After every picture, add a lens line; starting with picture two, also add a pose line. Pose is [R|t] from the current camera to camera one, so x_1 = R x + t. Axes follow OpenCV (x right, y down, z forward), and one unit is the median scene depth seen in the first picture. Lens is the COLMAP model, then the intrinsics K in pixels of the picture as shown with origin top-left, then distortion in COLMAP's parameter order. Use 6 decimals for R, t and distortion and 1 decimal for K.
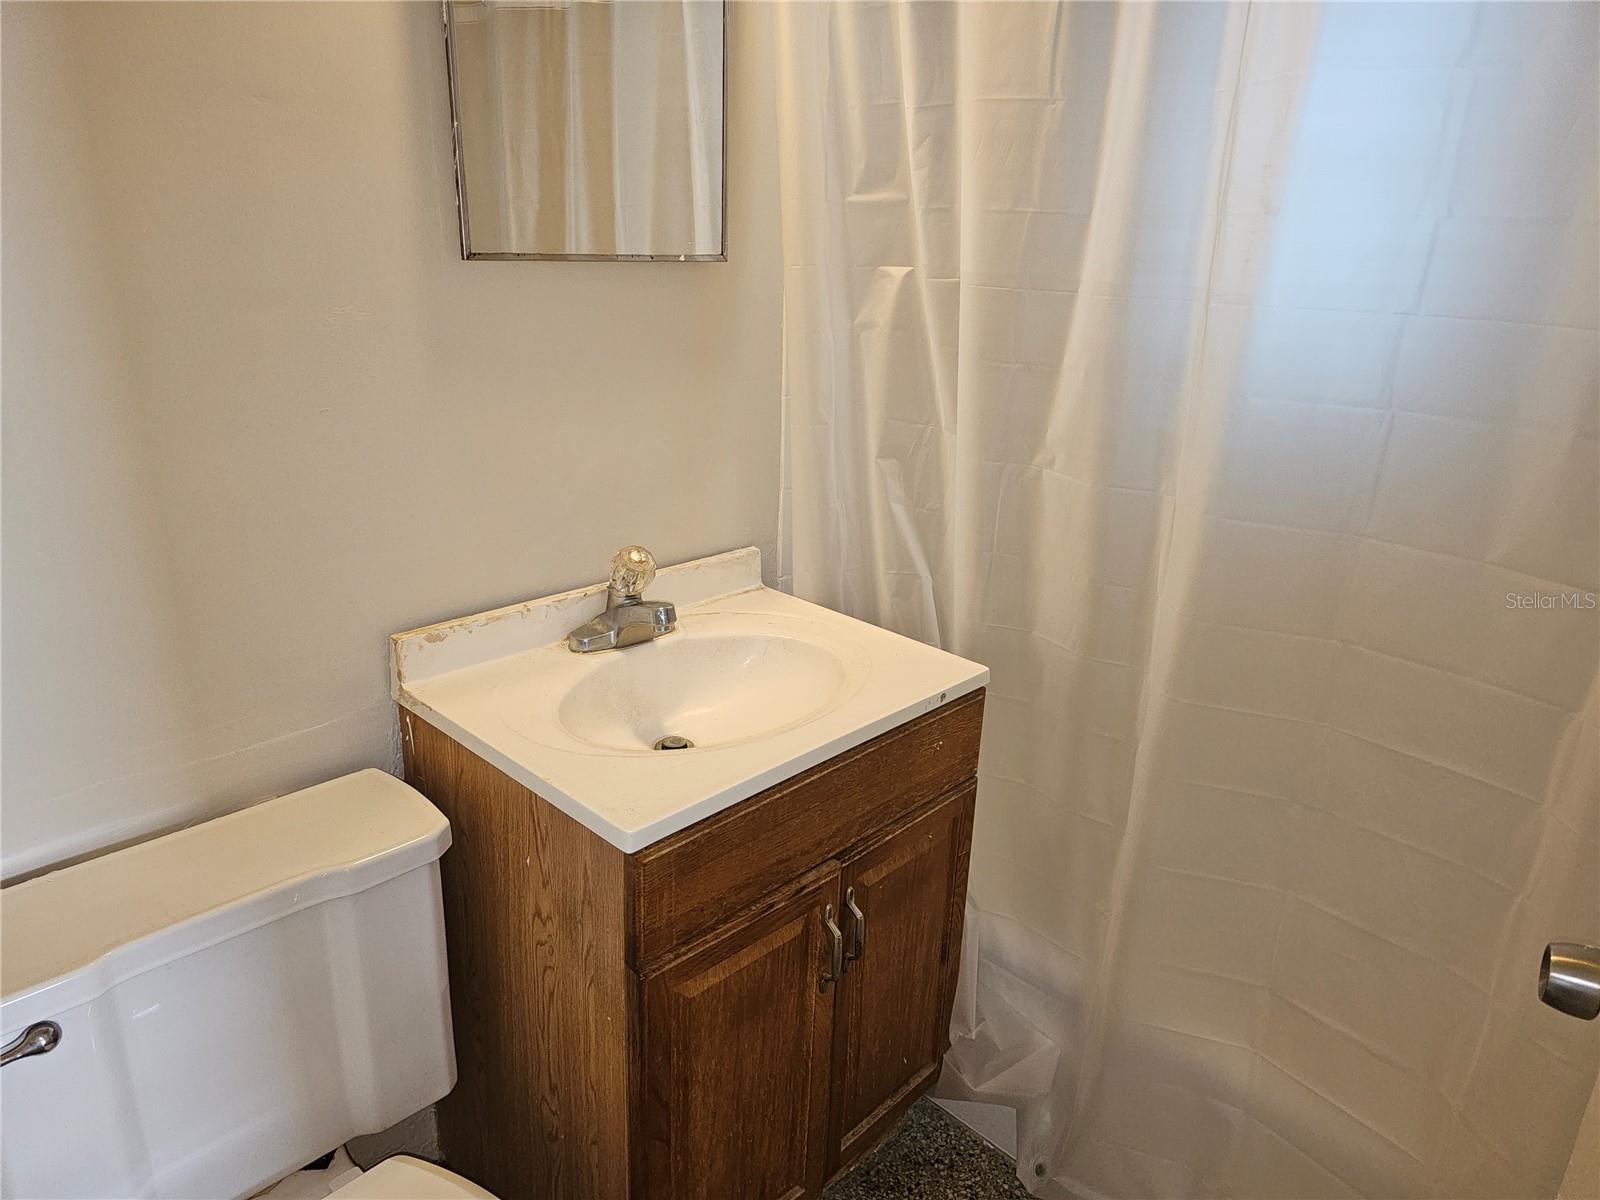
lens RADIAL K [[1068.7, 0, 786.6], [0, 1068.7, 599.3], [0, 0, 1]] dist [0.053825, -0.051188]
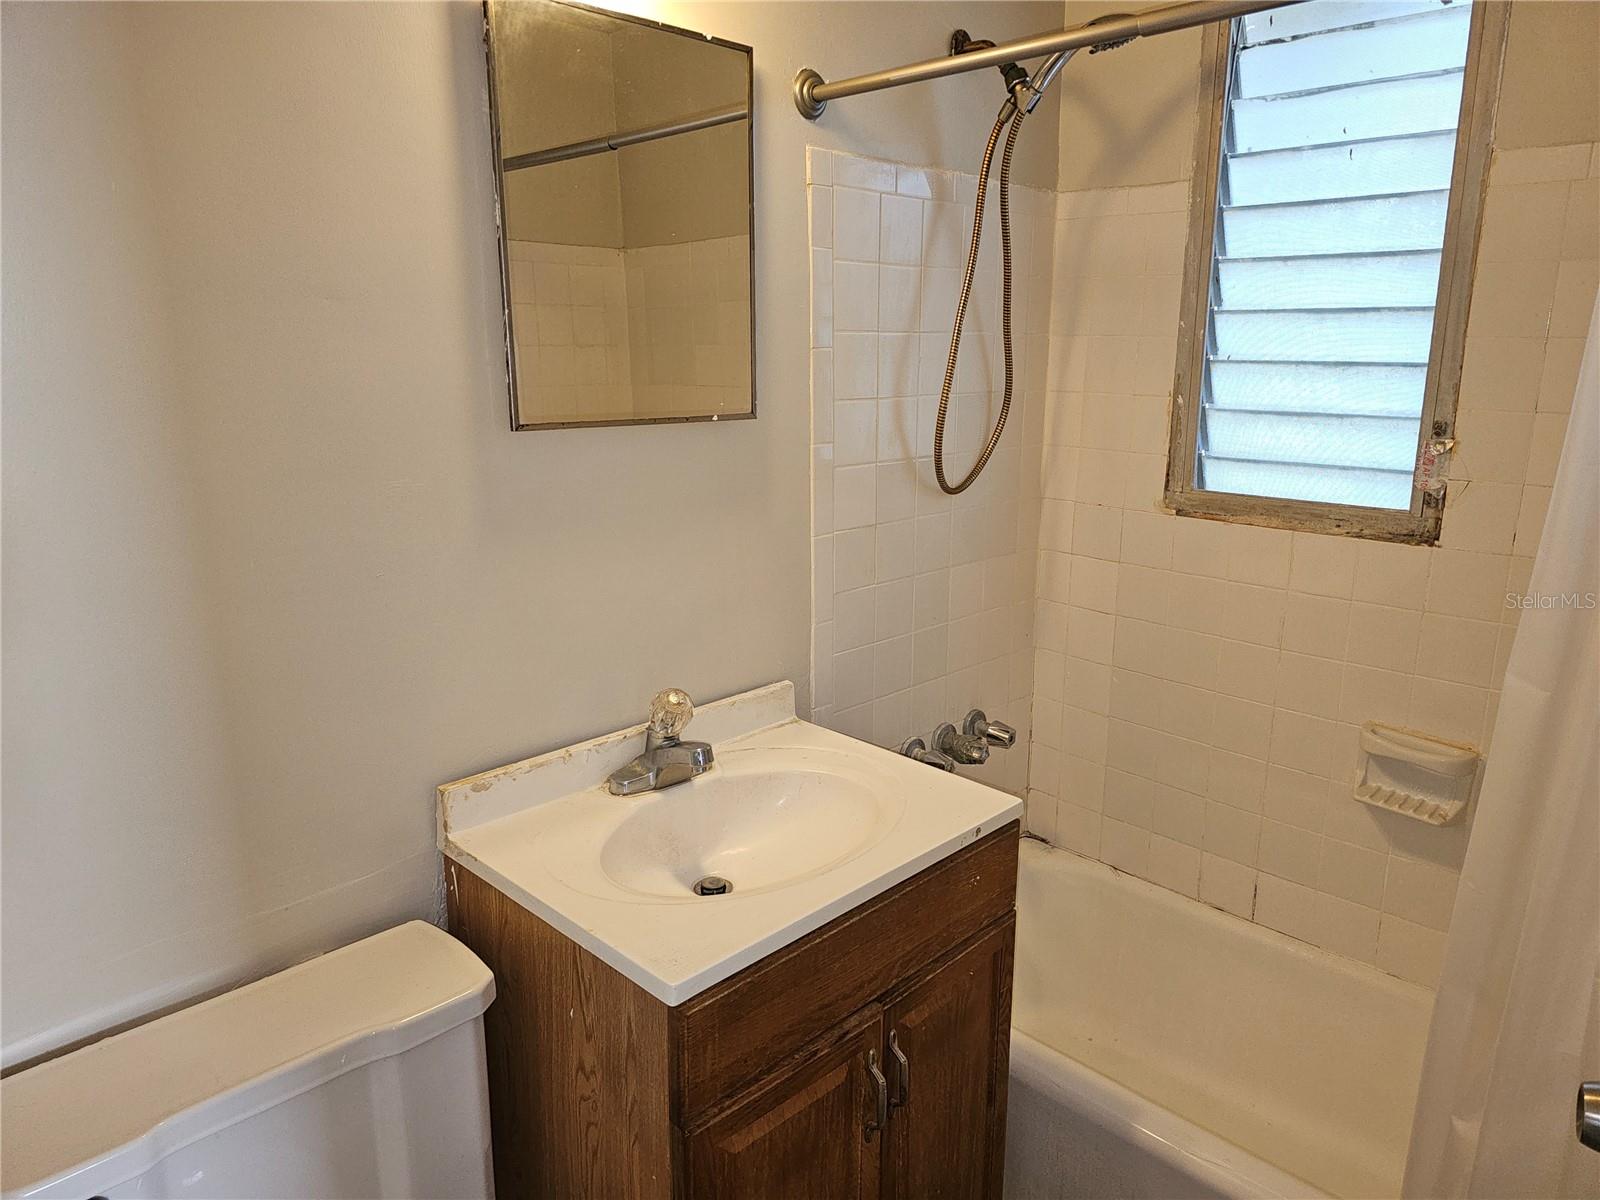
lens RADIAL K [[1068.7, 0, 811.9], [0, 1068.7, 592.3], [0, 0, 1]] dist [0.053825, -0.051188]
pose [[0.999666, -0.025598, -0.003444, -0.002057], [0.025073, 0.993759, -0.108690, -0.029781], [0.006205, 0.108568, 0.994070, -0.039816]]
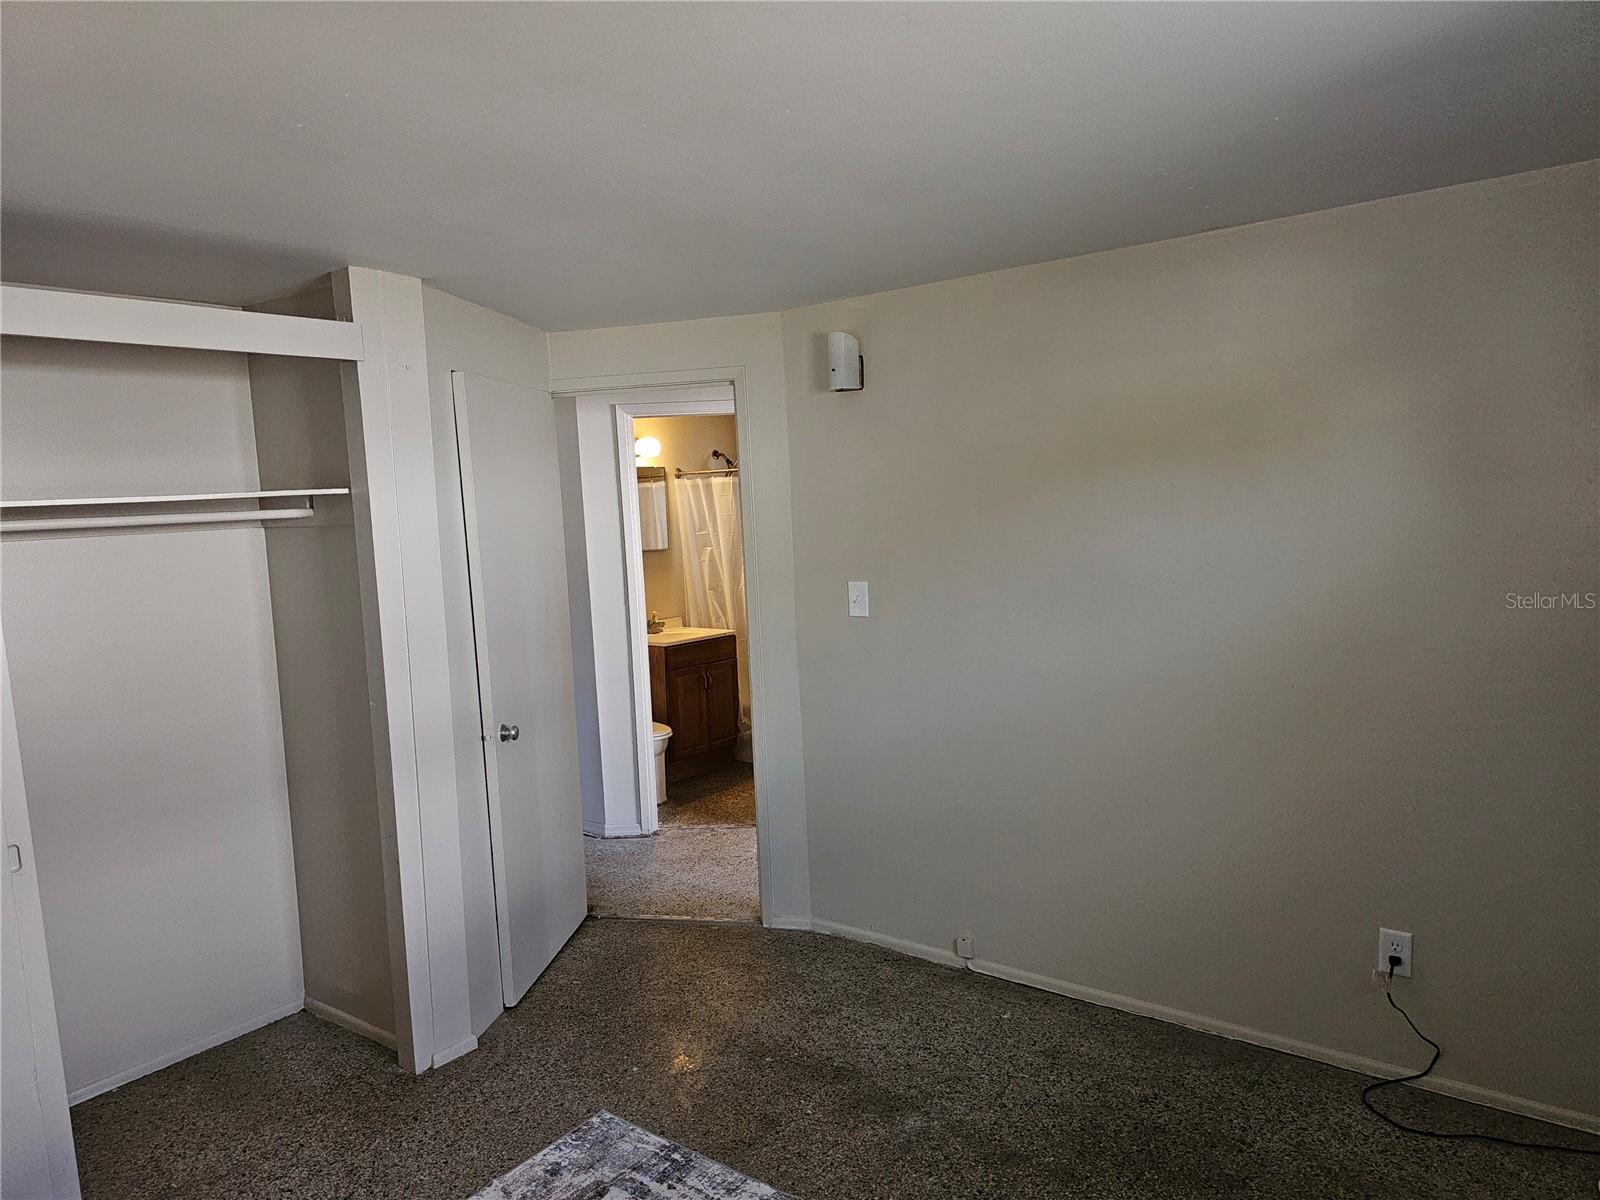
lens RADIAL K [[1068.7, 0, 801.6], [0, 1068.7, 599.5], [0, 0, 1]] dist [0.053825, -0.051188]
pose [[0.989621, -0.081088, 0.118640, -0.074539], [0.107100, 0.966638, -0.232682, 1.249276], [-0.095814, 0.242973, 0.965289, -4.195794]]
